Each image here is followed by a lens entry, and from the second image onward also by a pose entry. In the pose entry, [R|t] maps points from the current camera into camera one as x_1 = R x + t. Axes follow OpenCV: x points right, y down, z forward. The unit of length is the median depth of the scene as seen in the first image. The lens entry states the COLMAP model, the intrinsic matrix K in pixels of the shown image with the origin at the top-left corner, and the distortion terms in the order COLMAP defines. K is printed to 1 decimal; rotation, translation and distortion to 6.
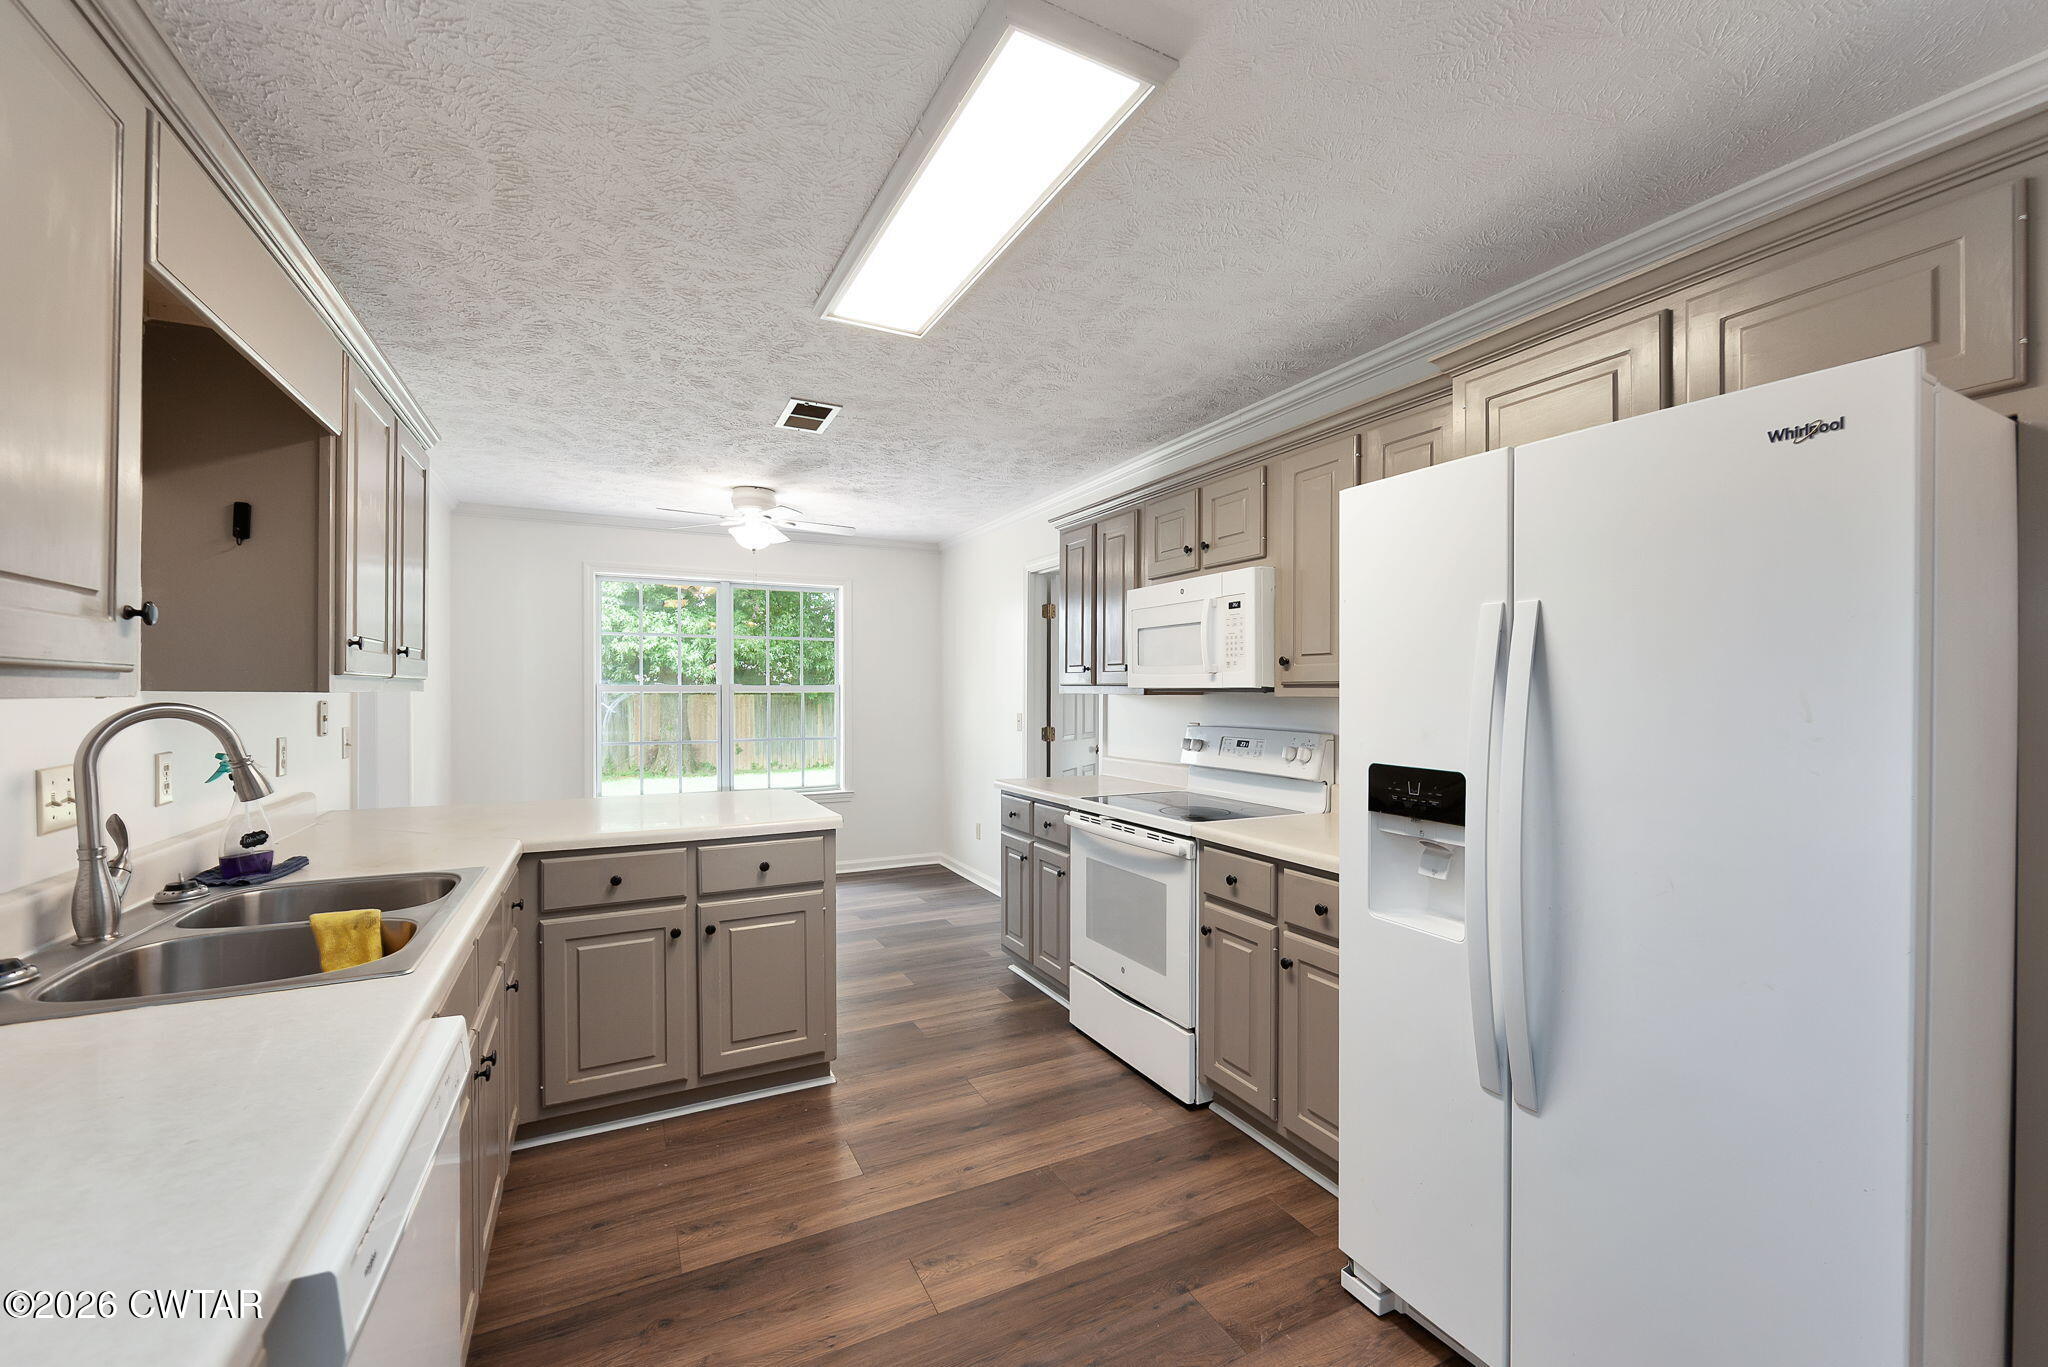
lens RADIAL K [[839.0, 0, 1031.7], [0, 839.0, 690.4], [0, 0, 1]] dist [-0.001085, -0.000222]
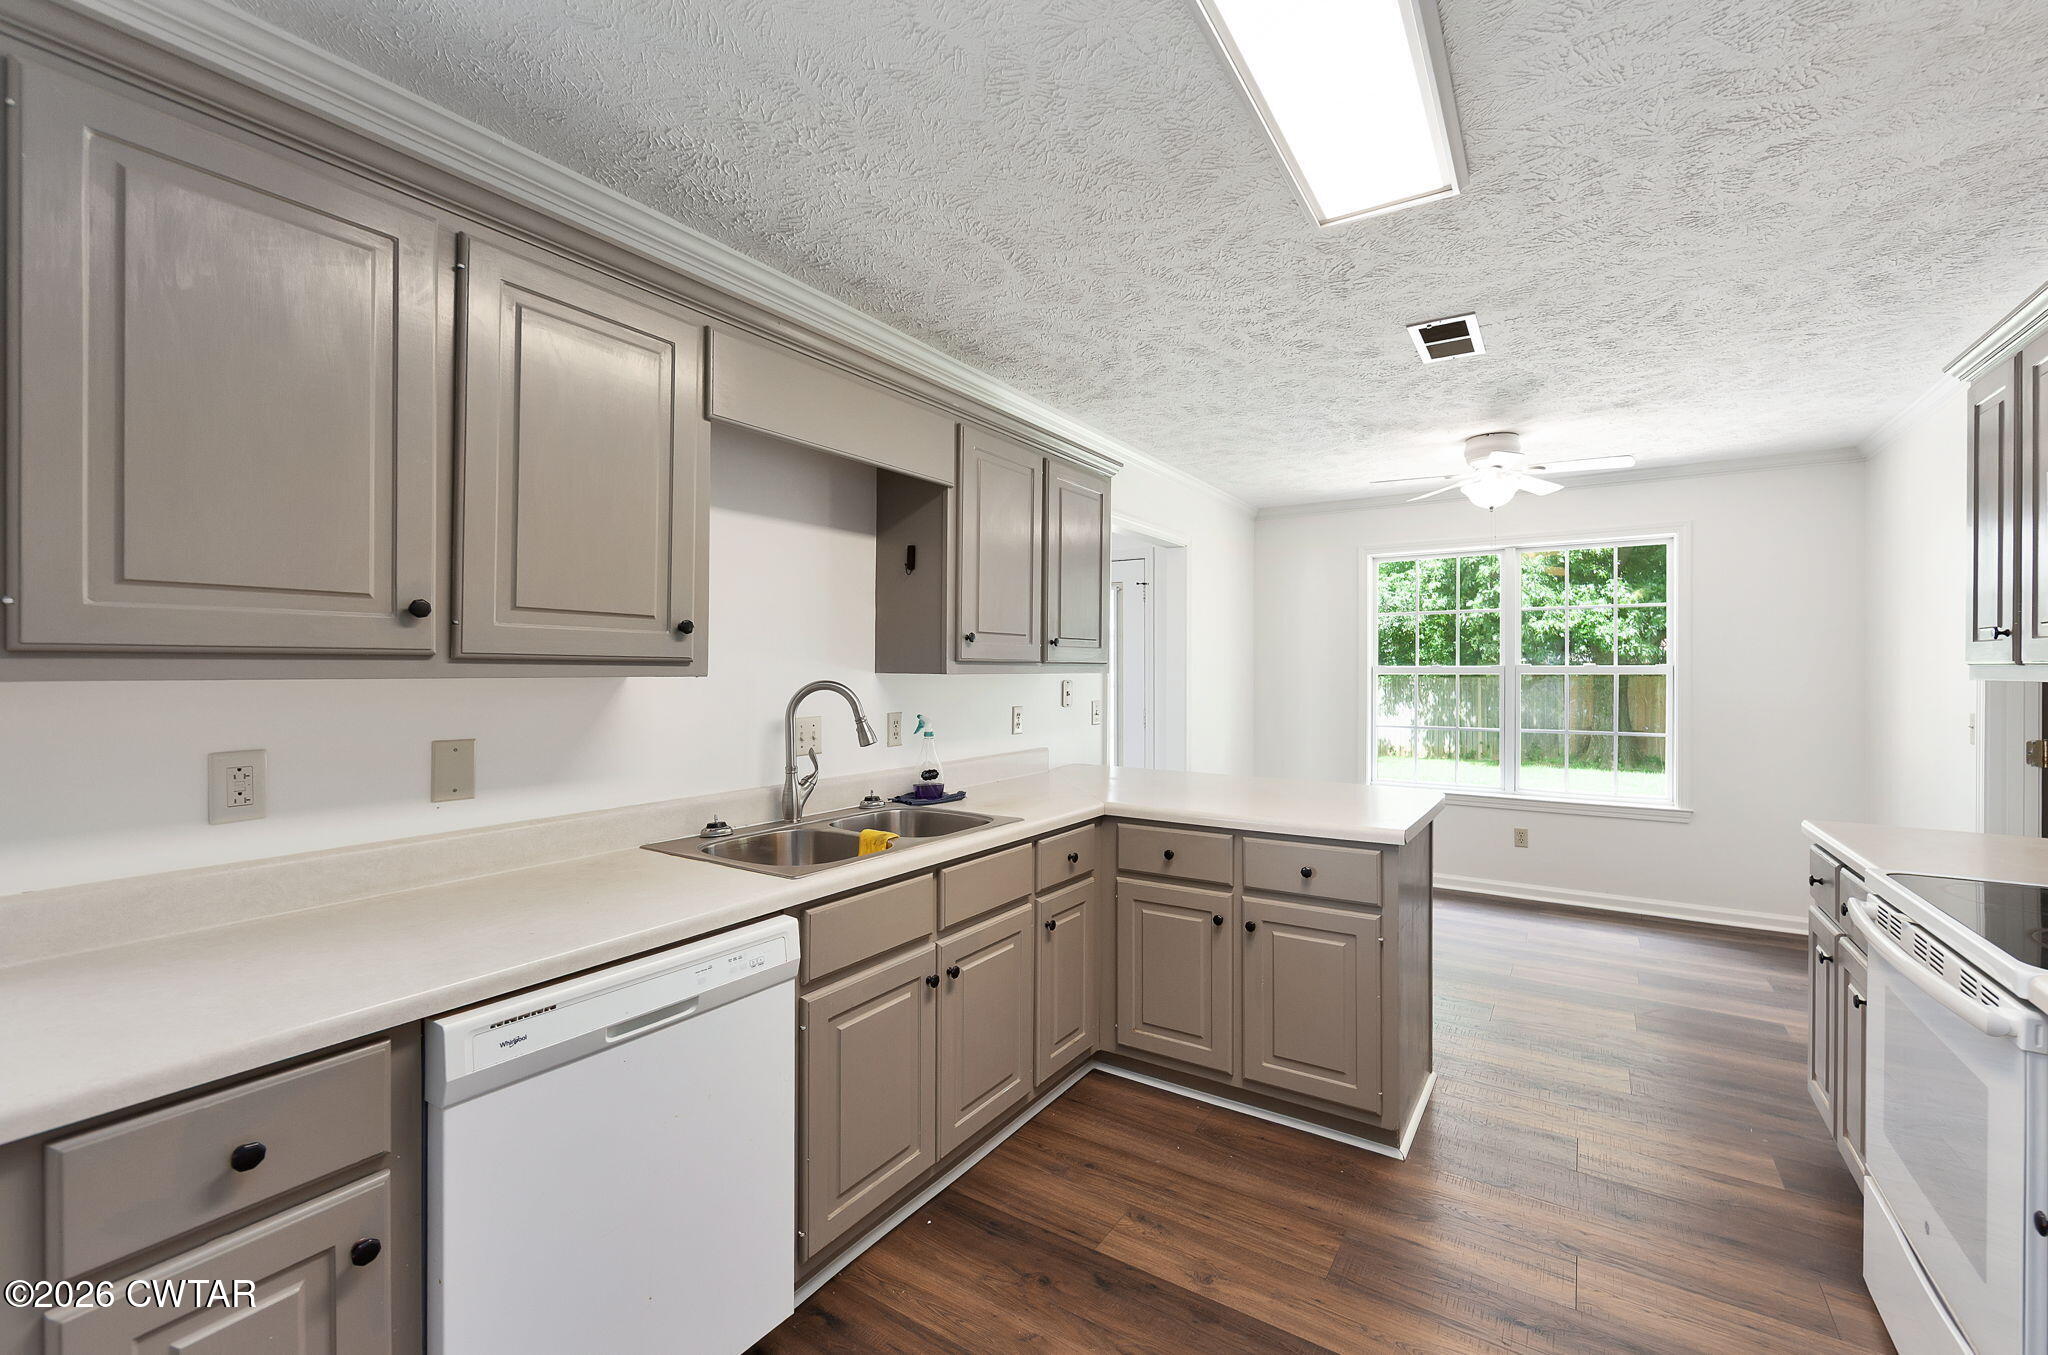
lens RADIAL K [[836.1, 0, 1033.3], [0, 836.1, 667.5], [0, 0, 1]] dist [-0.001345, -0.000454]
pose [[0.499800, -0.002890, -0.866136, 0.304752], [-0.001087, 0.999992, -0.003964, -0.002623], [0.866140, 0.002923, 0.499793, 0.310379]]
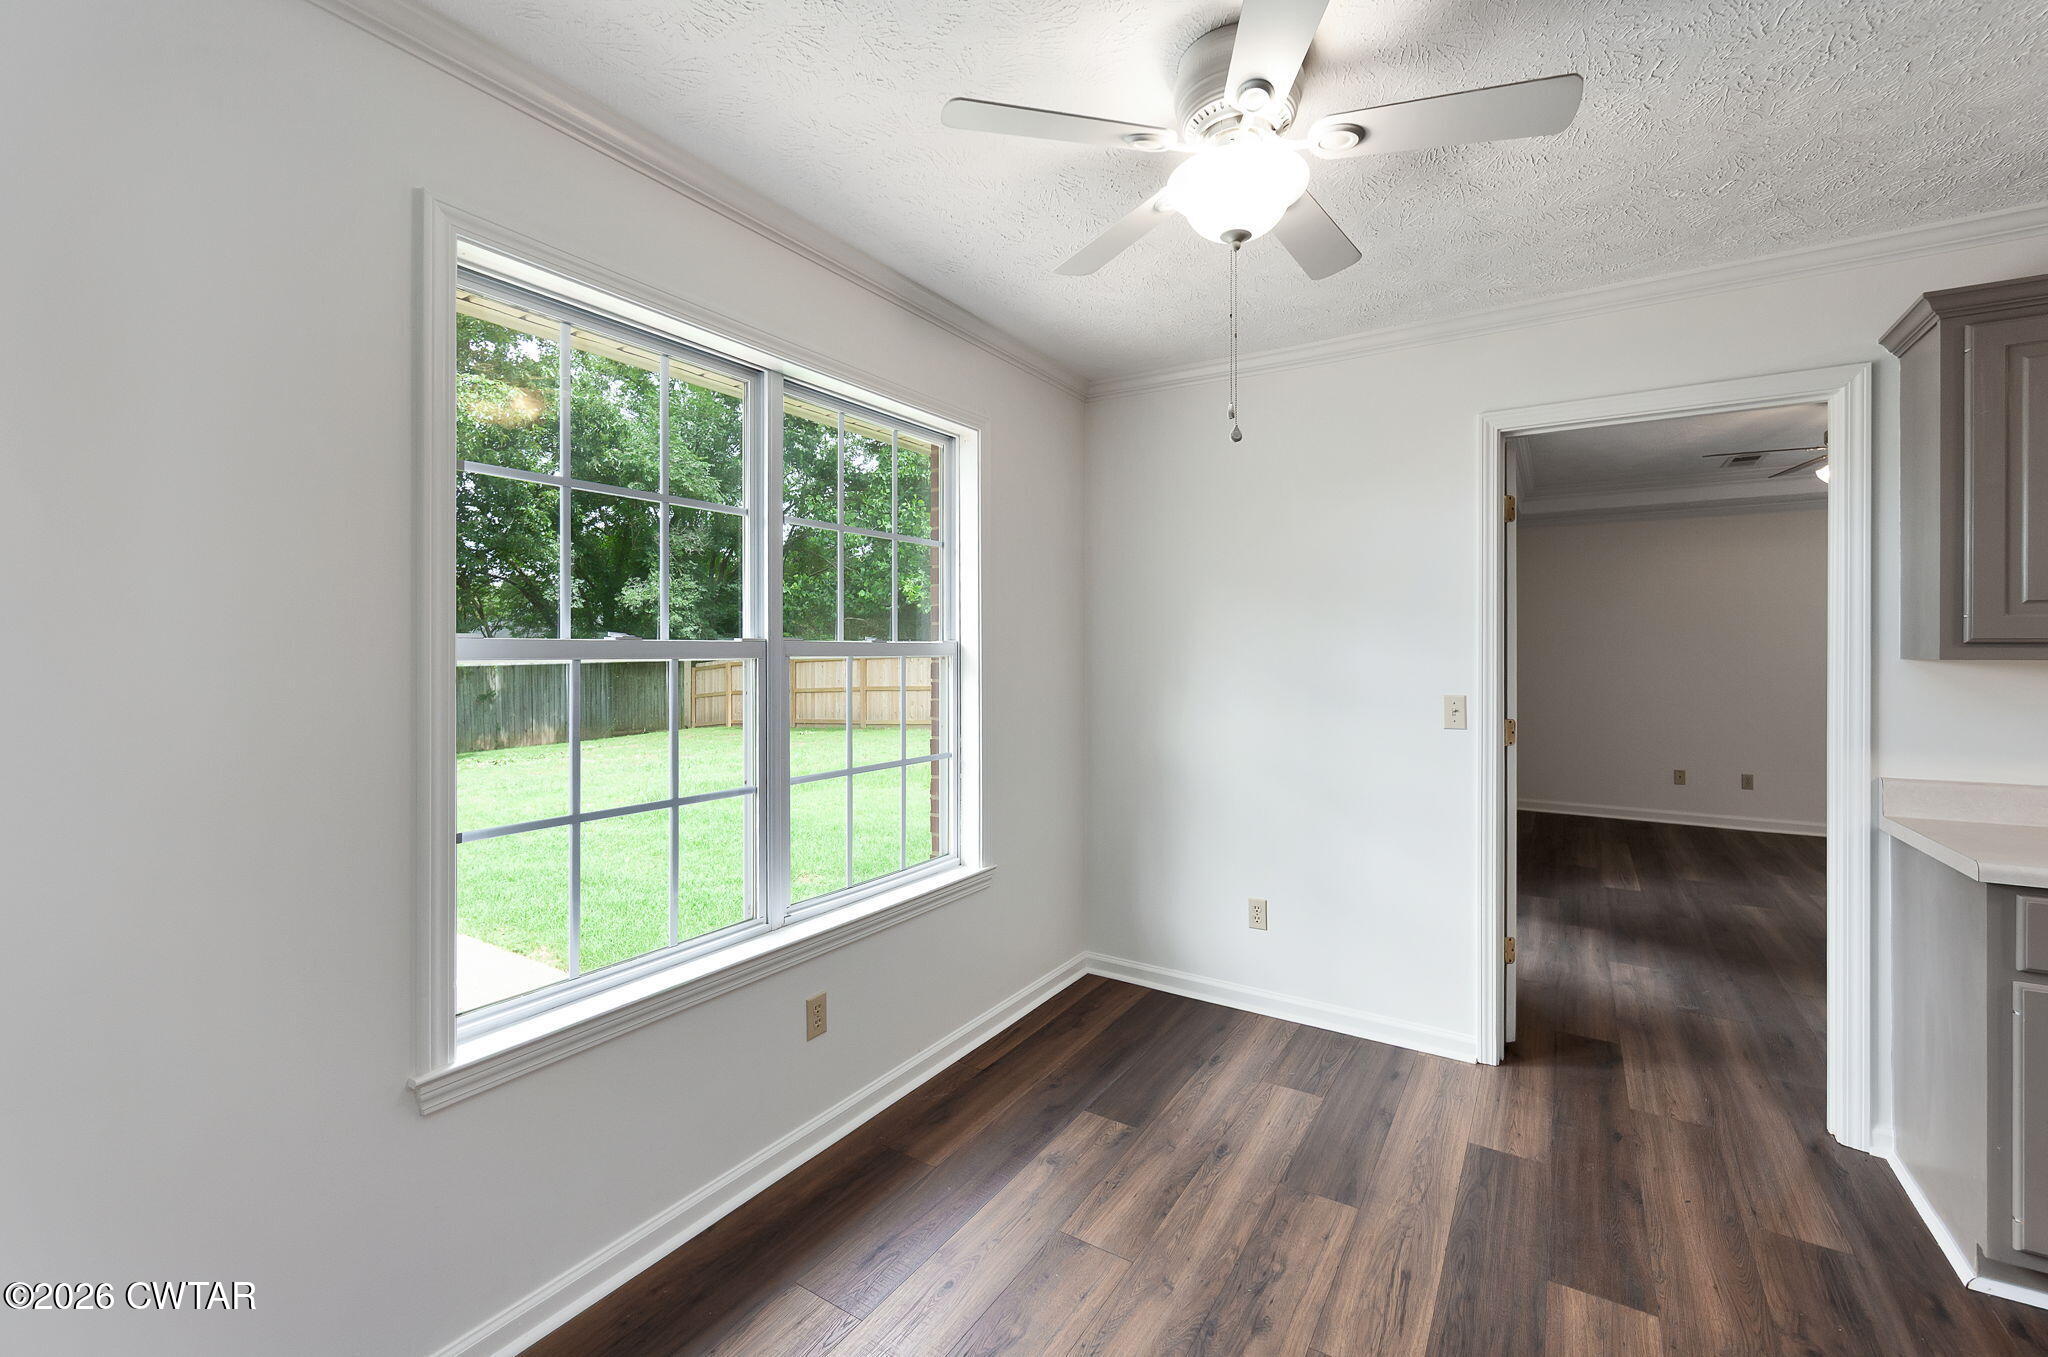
lens RADIAL K [[862.2, 0, 1033.6], [0, 862.2, 651.6], [0, 0, 1]] dist [-0.001602, -0.000614]
pose [[0.852558, -0.006758, 0.522589, -1.010816], [0.004766, 0.999975, 0.005156, -0.009238], [-0.522611, -0.001905, 0.852569, 1.300093]]
